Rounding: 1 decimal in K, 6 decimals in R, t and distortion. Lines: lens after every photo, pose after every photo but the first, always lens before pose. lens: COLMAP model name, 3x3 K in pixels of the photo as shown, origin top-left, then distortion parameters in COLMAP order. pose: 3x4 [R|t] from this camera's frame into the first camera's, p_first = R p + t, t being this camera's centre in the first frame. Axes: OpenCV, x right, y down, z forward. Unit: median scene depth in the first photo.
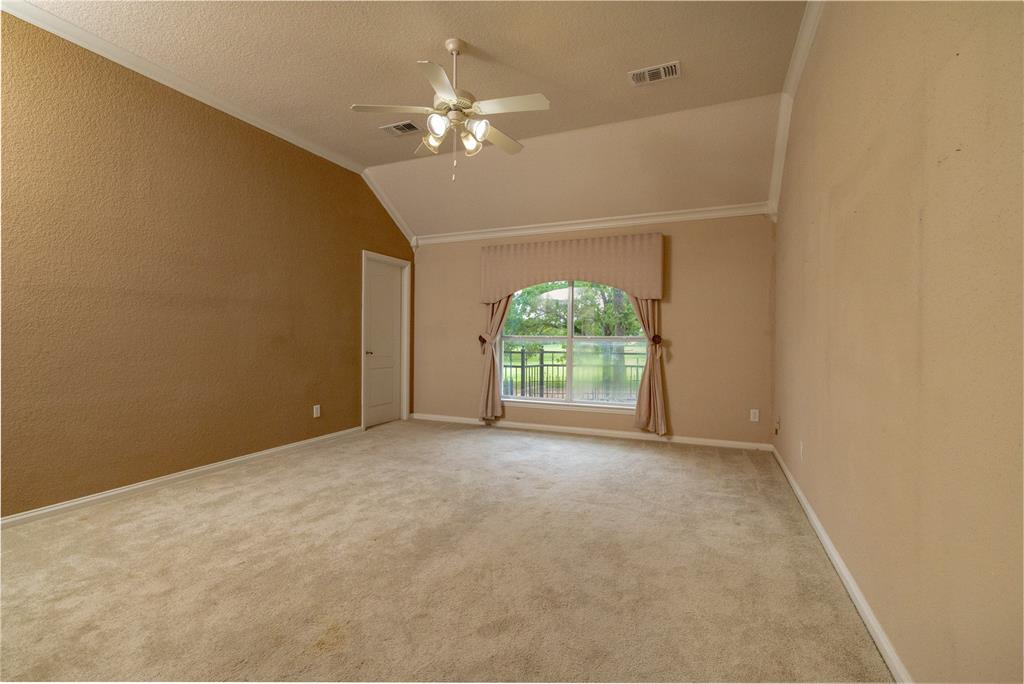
lens RADIAL K [[457.9, 0, 502.6], [0, 457.9, 343.9], [0, 0, 1]] dist [0.003502, 0.000201]
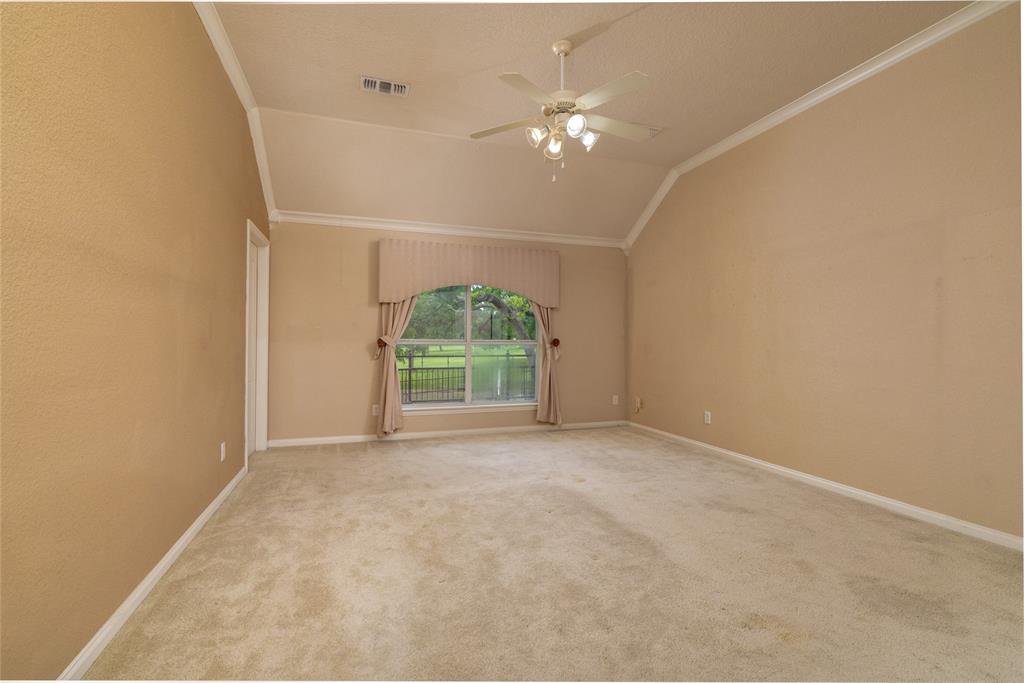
lens RADIAL K [[457.9, 0, 505.2], [0, 457.9, 338.2], [0, 0, 1]] dist [0.003502, 0.000201]
pose [[0.743267, 0.003656, 0.668985, -0.671103], [0.010099, 0.999810, -0.016683, -0.002611], [-0.668918, 0.019156, 0.743089, 0.278140]]
